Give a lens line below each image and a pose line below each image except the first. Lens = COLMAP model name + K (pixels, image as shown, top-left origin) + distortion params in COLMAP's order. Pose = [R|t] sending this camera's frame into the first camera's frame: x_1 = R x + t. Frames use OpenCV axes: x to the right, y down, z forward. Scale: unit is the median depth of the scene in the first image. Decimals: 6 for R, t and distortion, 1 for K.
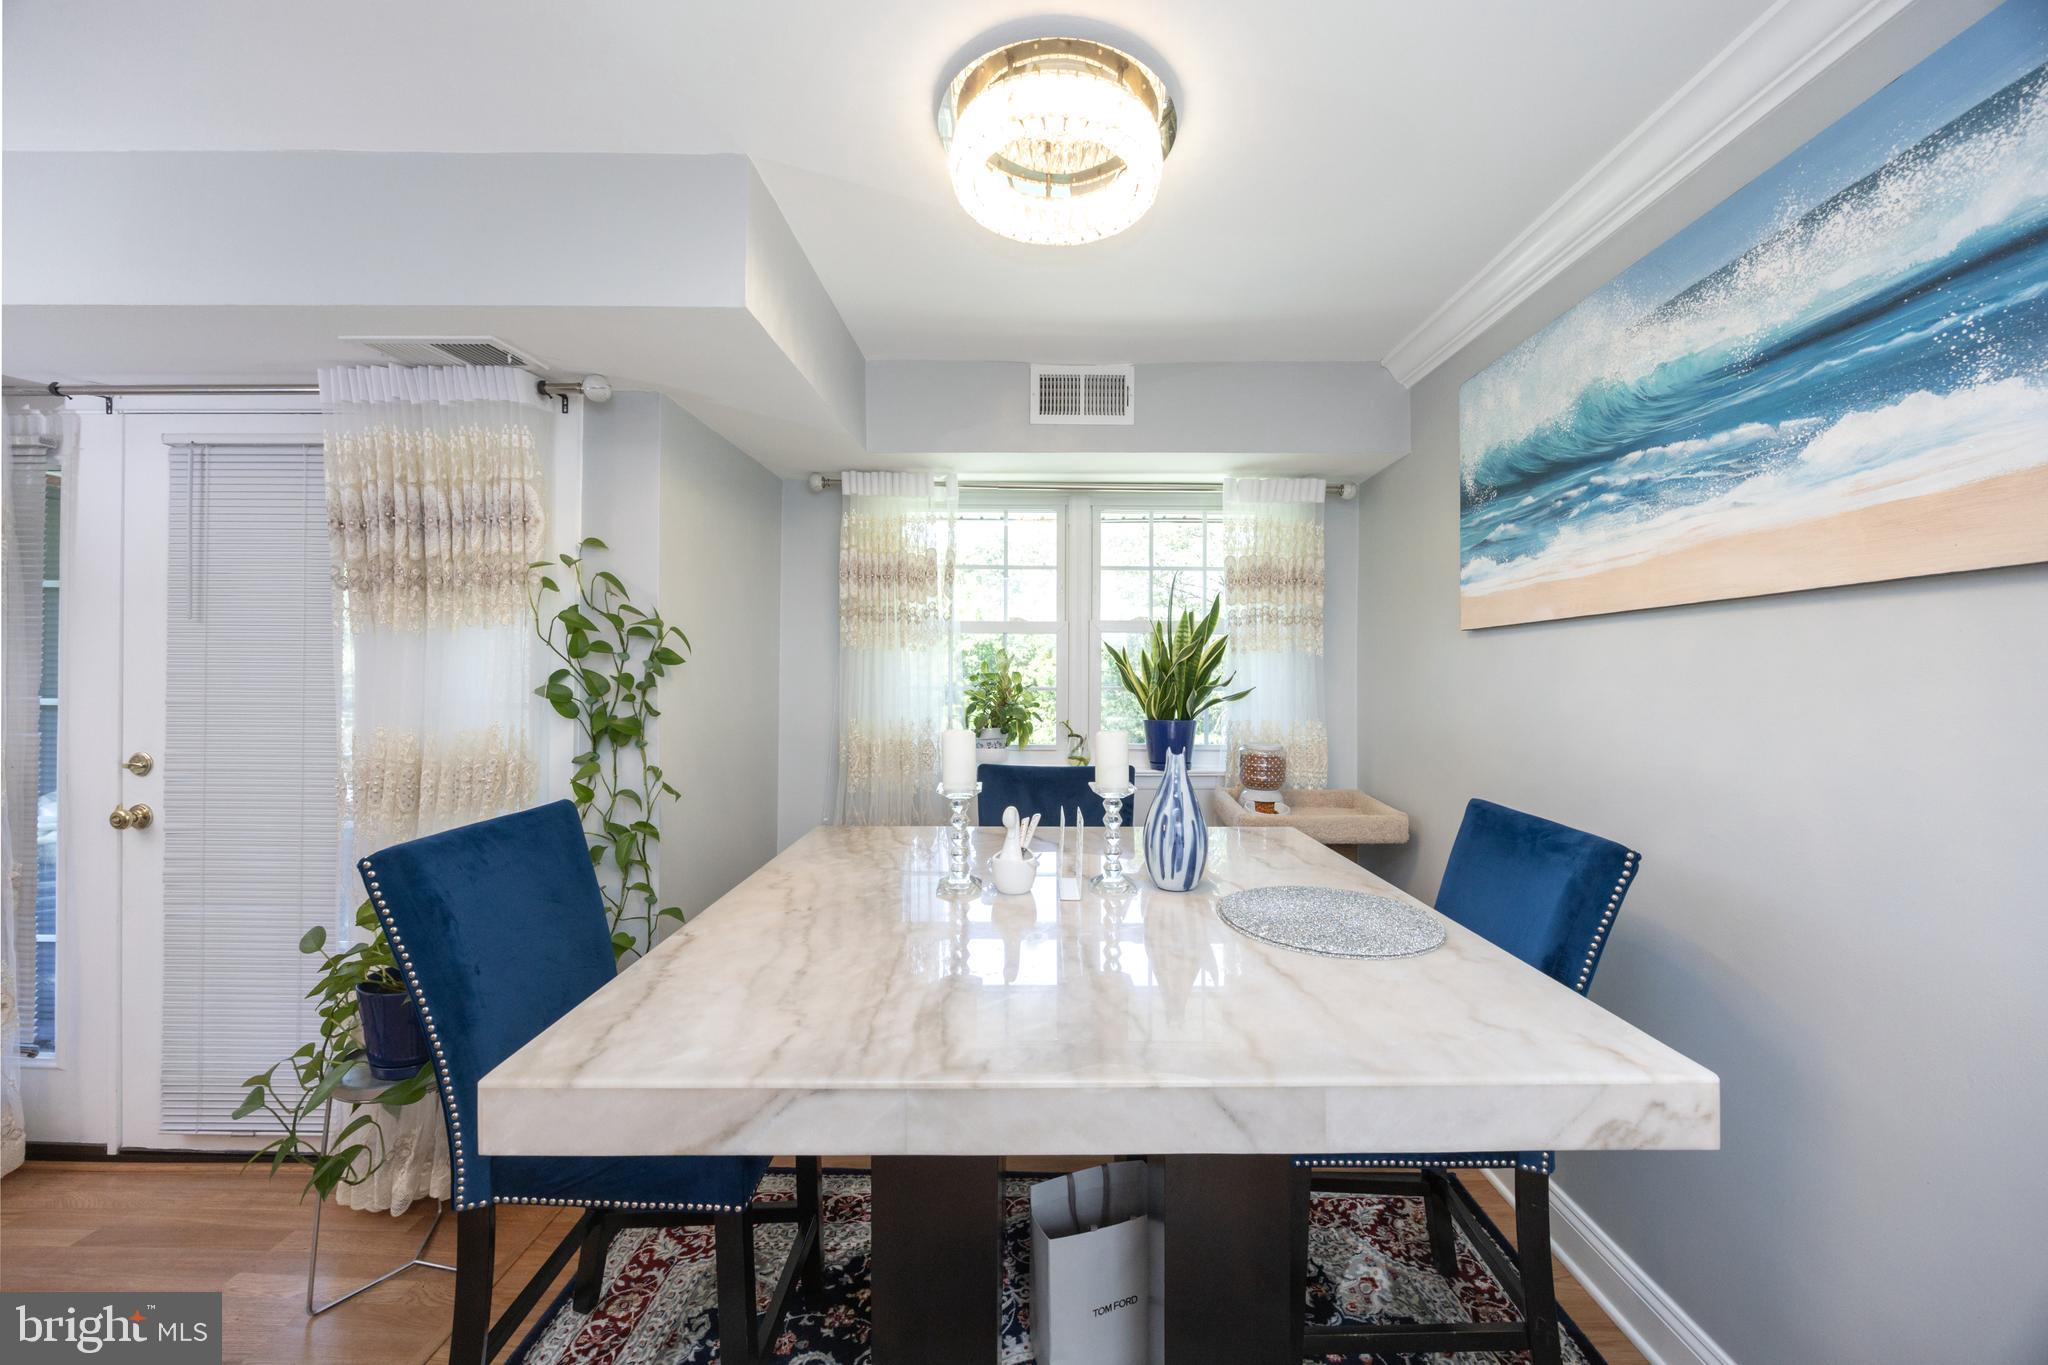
lens RADIAL K [[769.3, 0, 1005.4], [0, 769.3, 665.0], [0, 0, 1]] dist [-0.007223, 0.000923]
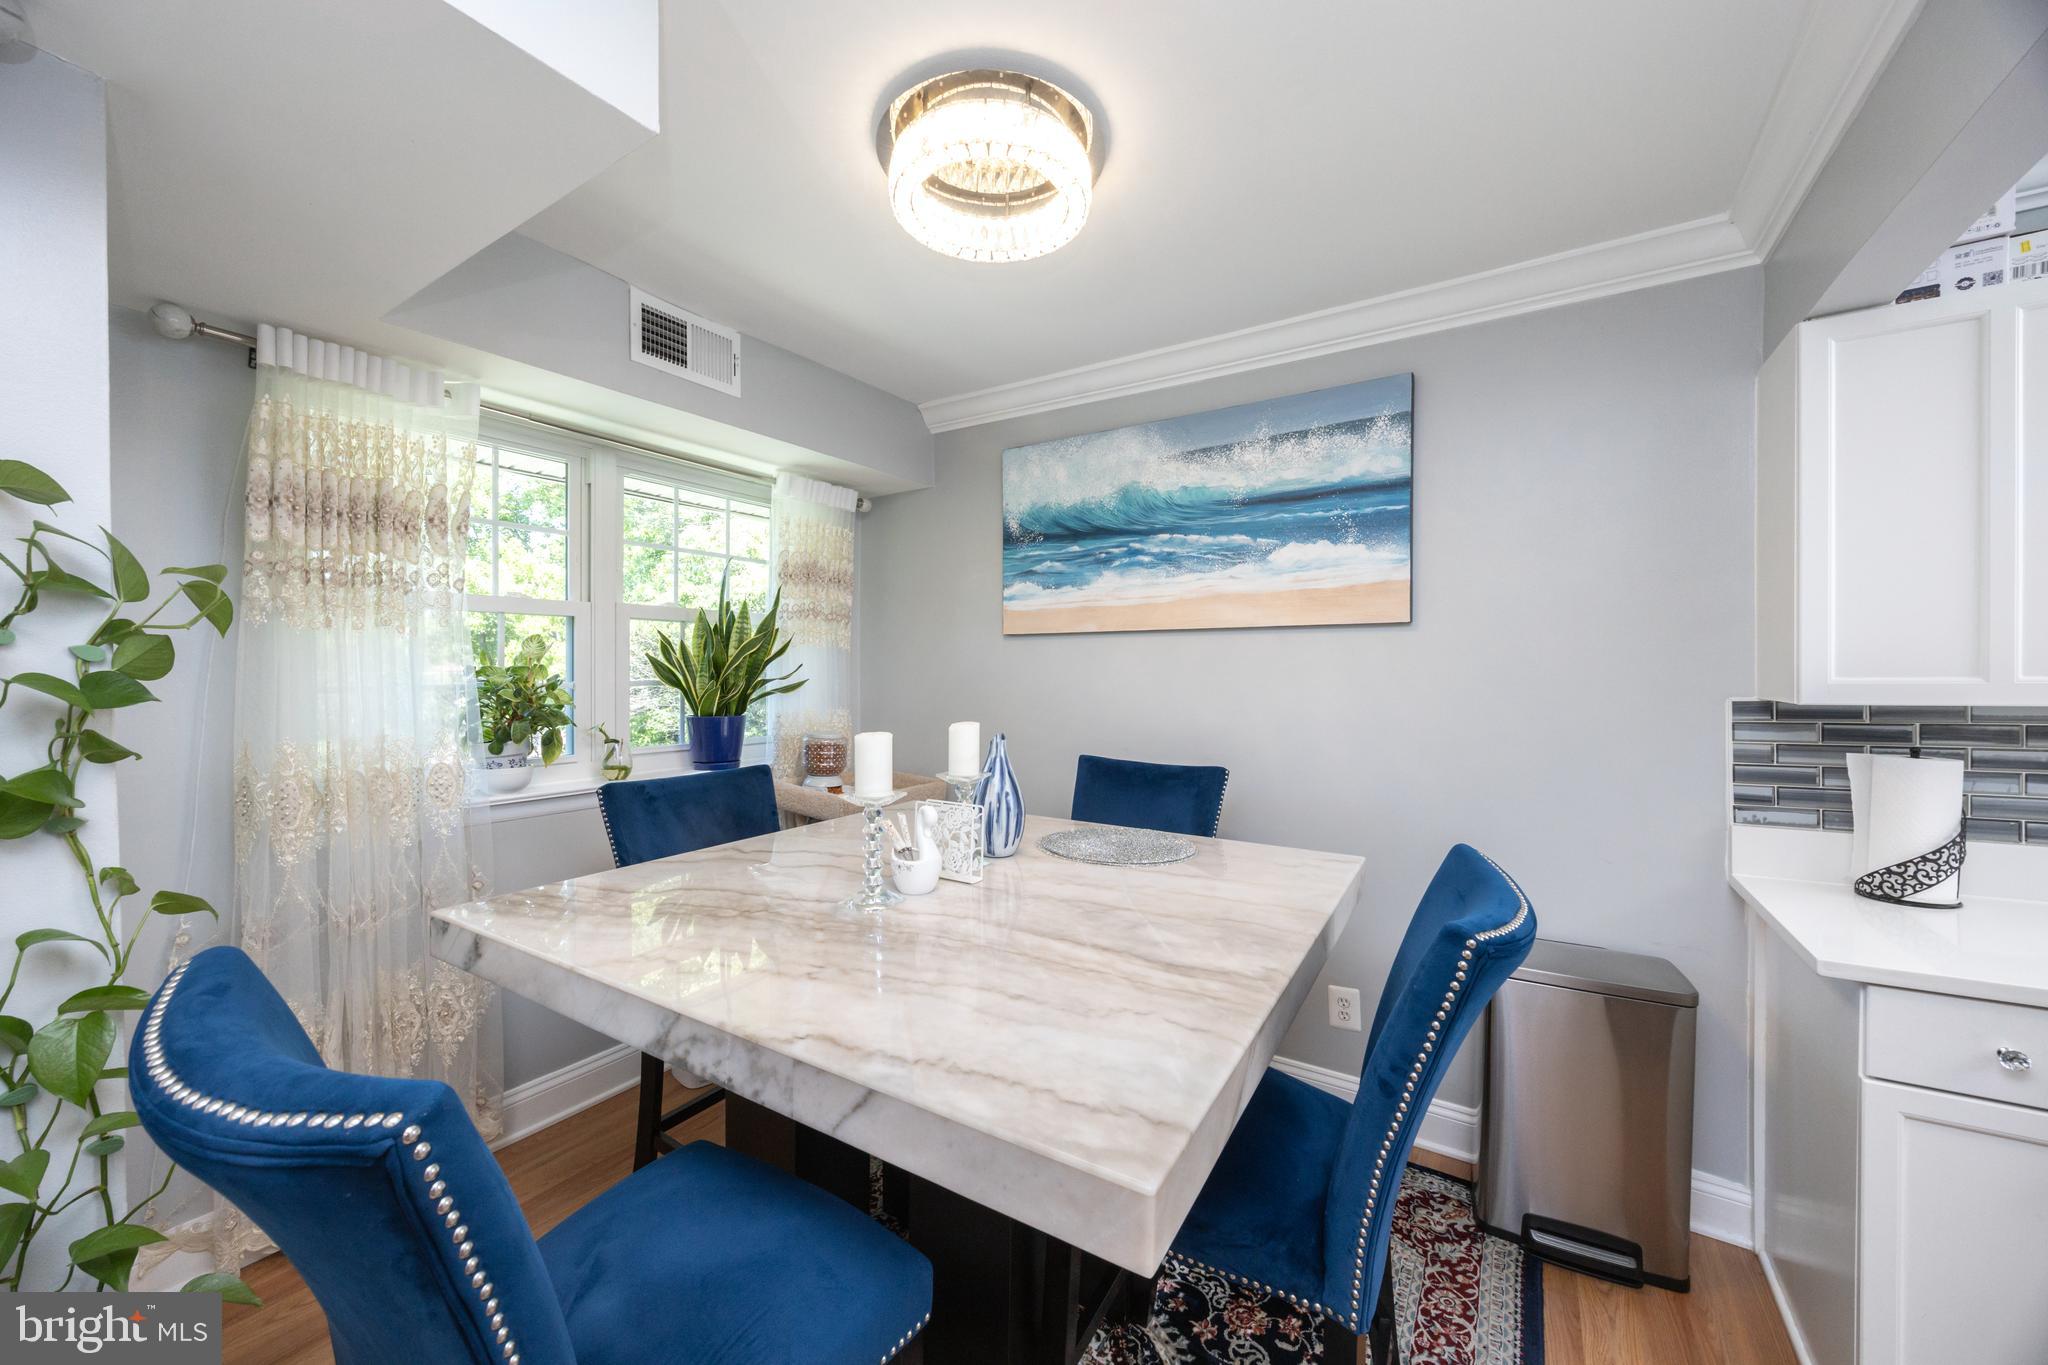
lens RADIAL K [[769.3, 0, 1026.9], [0, 769.3, 670.1], [0, 0, 1]] dist [-0.007223, 0.000923]
pose [[0.533078, -0.006889, 0.846038, -0.681713], [-0.012203, 0.999800, 0.015830, -0.006331], [-0.845978, -0.018762, 0.532887, 0.327753]]
